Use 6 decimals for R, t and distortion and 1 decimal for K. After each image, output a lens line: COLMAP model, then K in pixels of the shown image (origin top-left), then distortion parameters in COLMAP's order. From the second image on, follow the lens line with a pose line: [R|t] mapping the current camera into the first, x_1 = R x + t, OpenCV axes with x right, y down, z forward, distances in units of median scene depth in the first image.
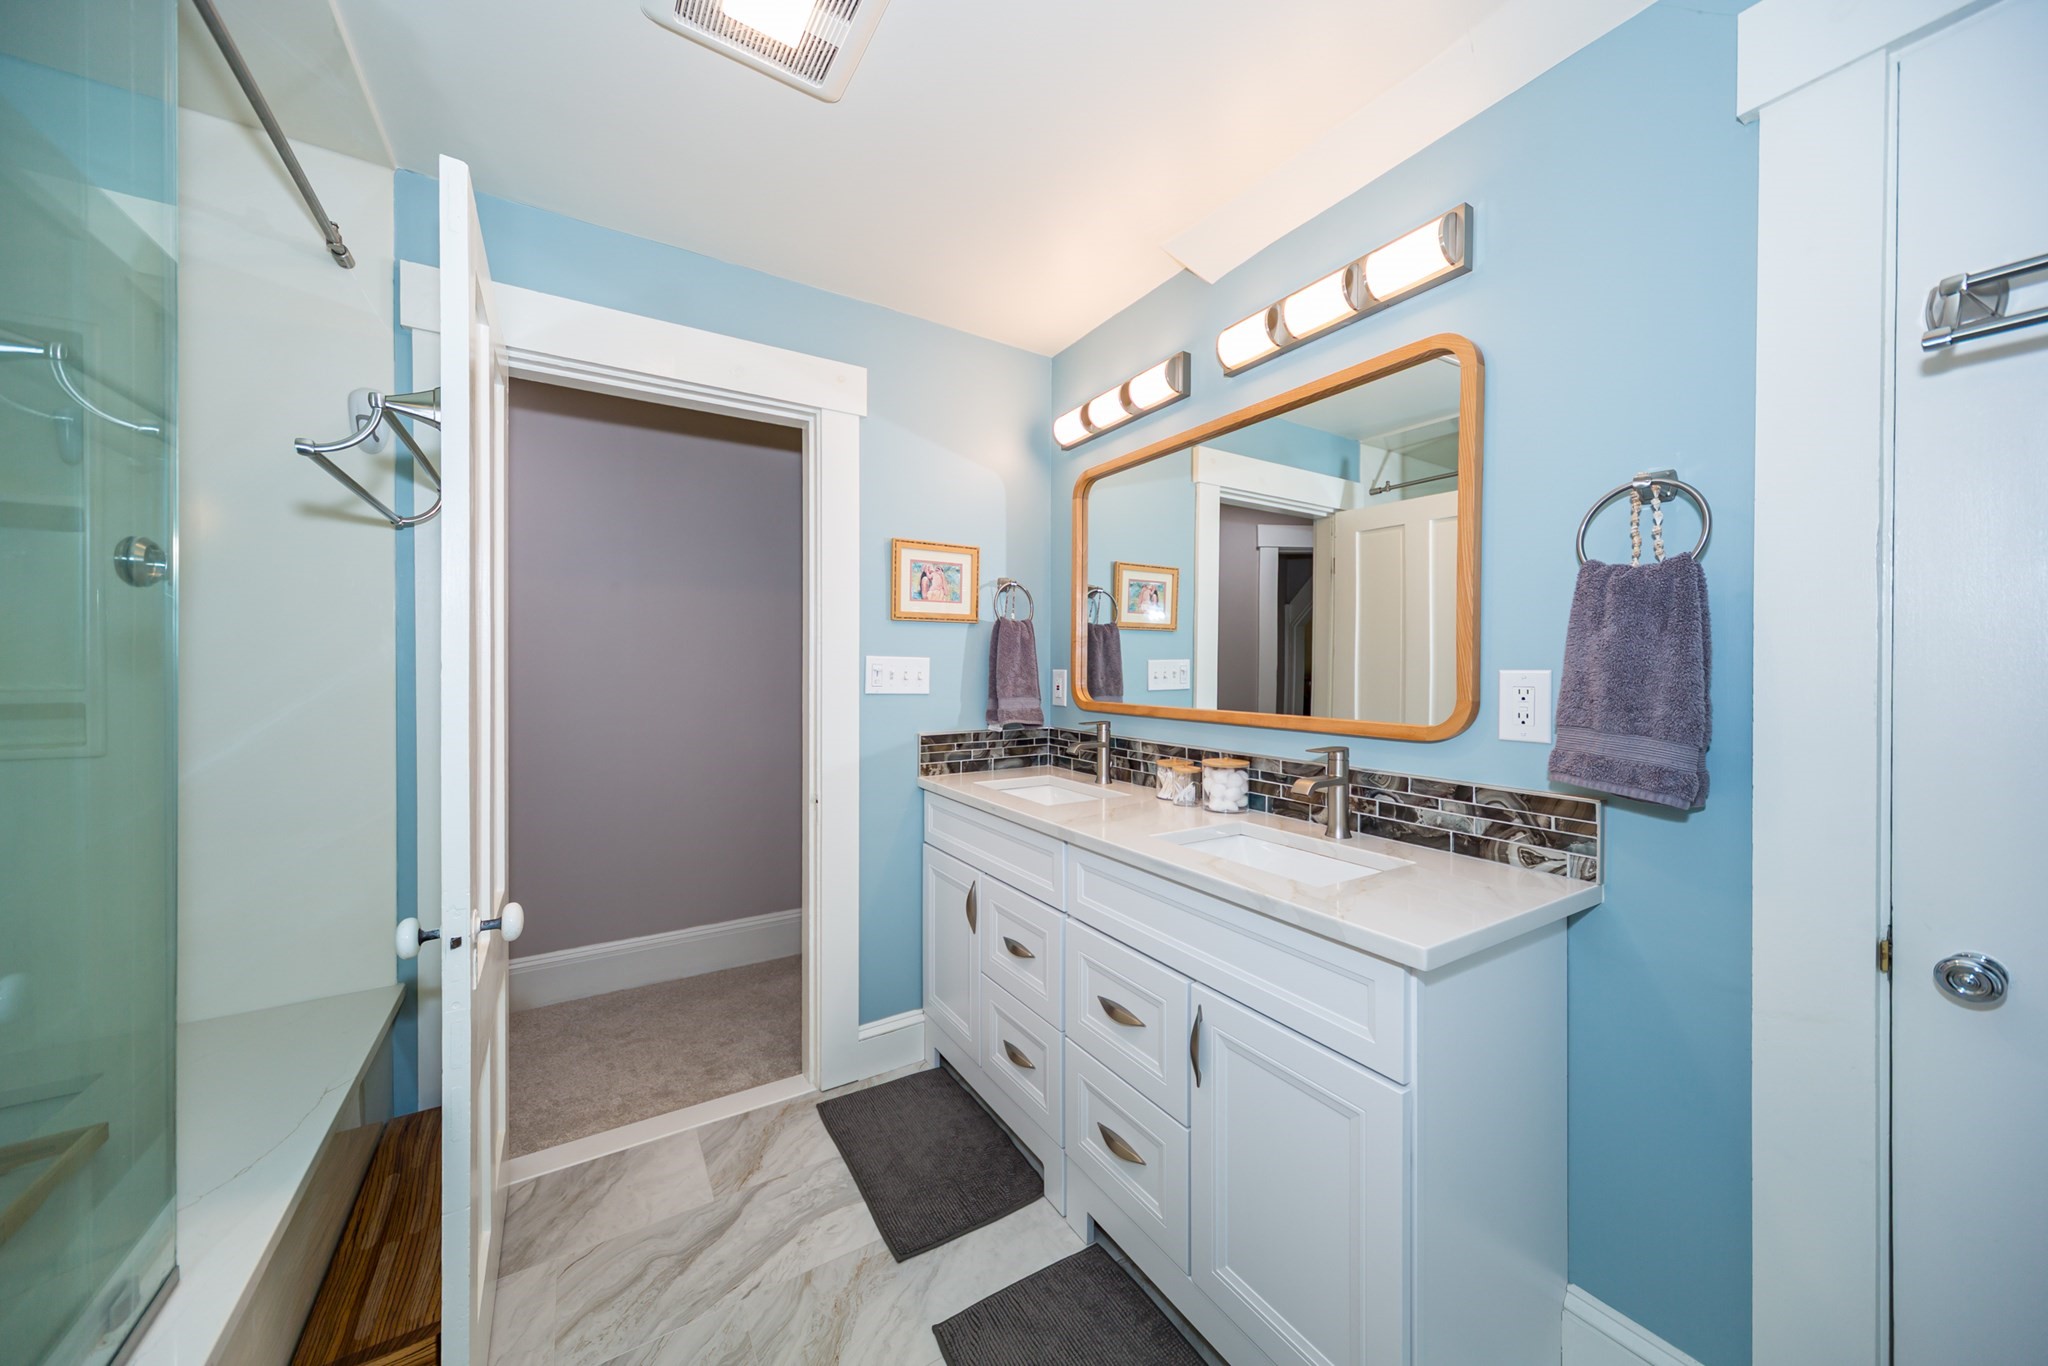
lens RADIAL K [[711.4, 0, 1023.3], [0, 711.4, 675.2], [0, 0, 1]] dist [0.008987, -0.000013]
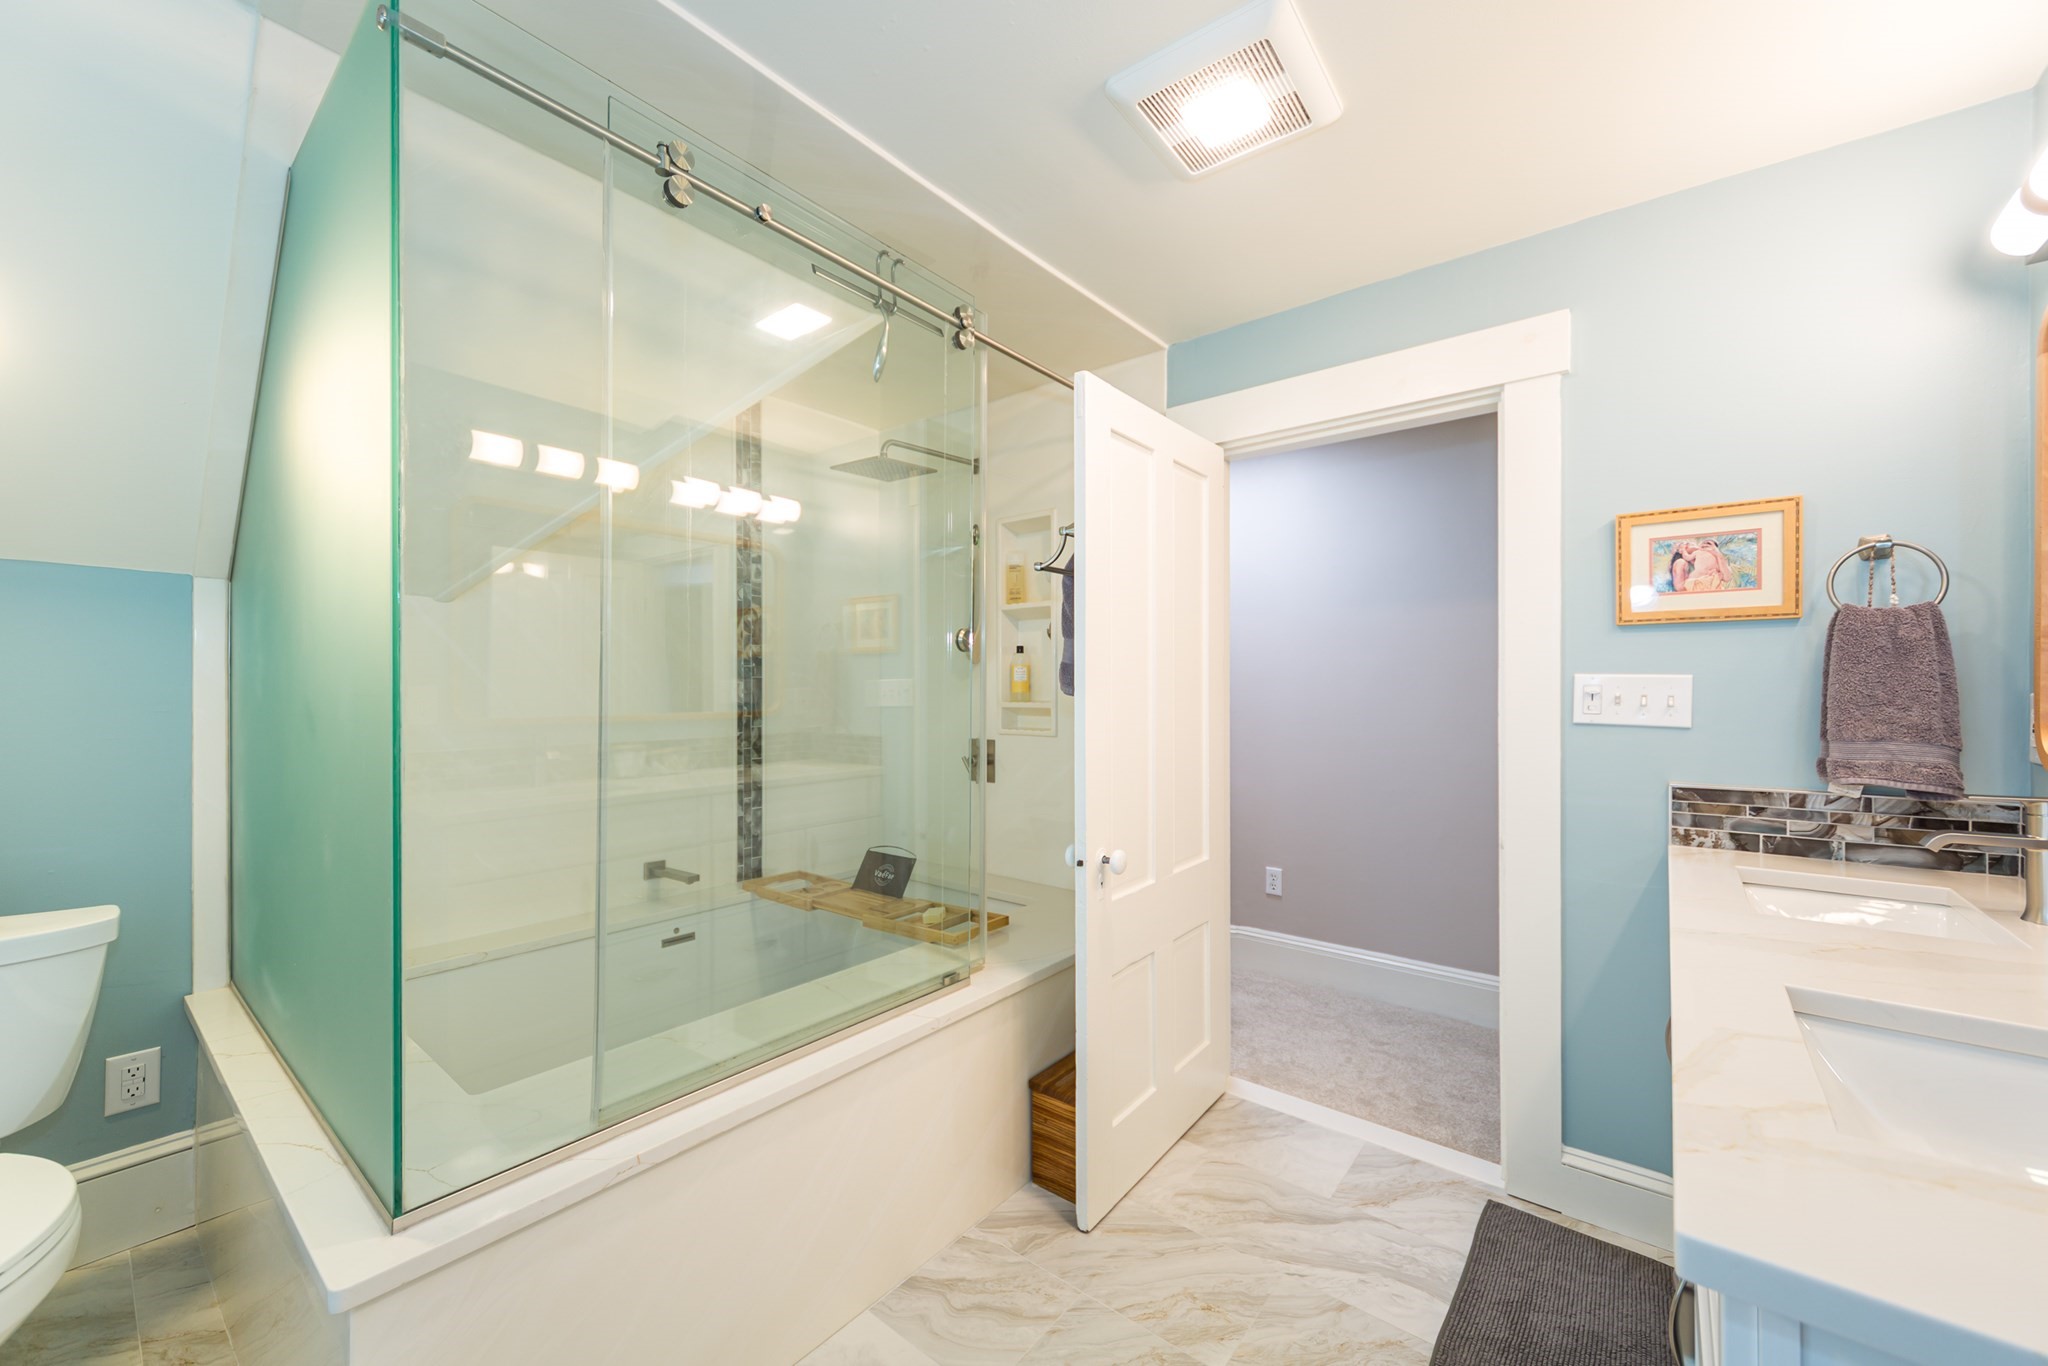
lens RADIAL K [[780.4, 0, 1026.1], [0, 780.4, 687.8], [0, 0, 1]] dist [-0.000337, 0.000046]
pose [[0.340374, -0.000405, -0.940290, 0.417889], [-0.010854, 0.999932, -0.004359, -0.002340], [0.940228, 0.011689, 0.340346, 0.159618]]
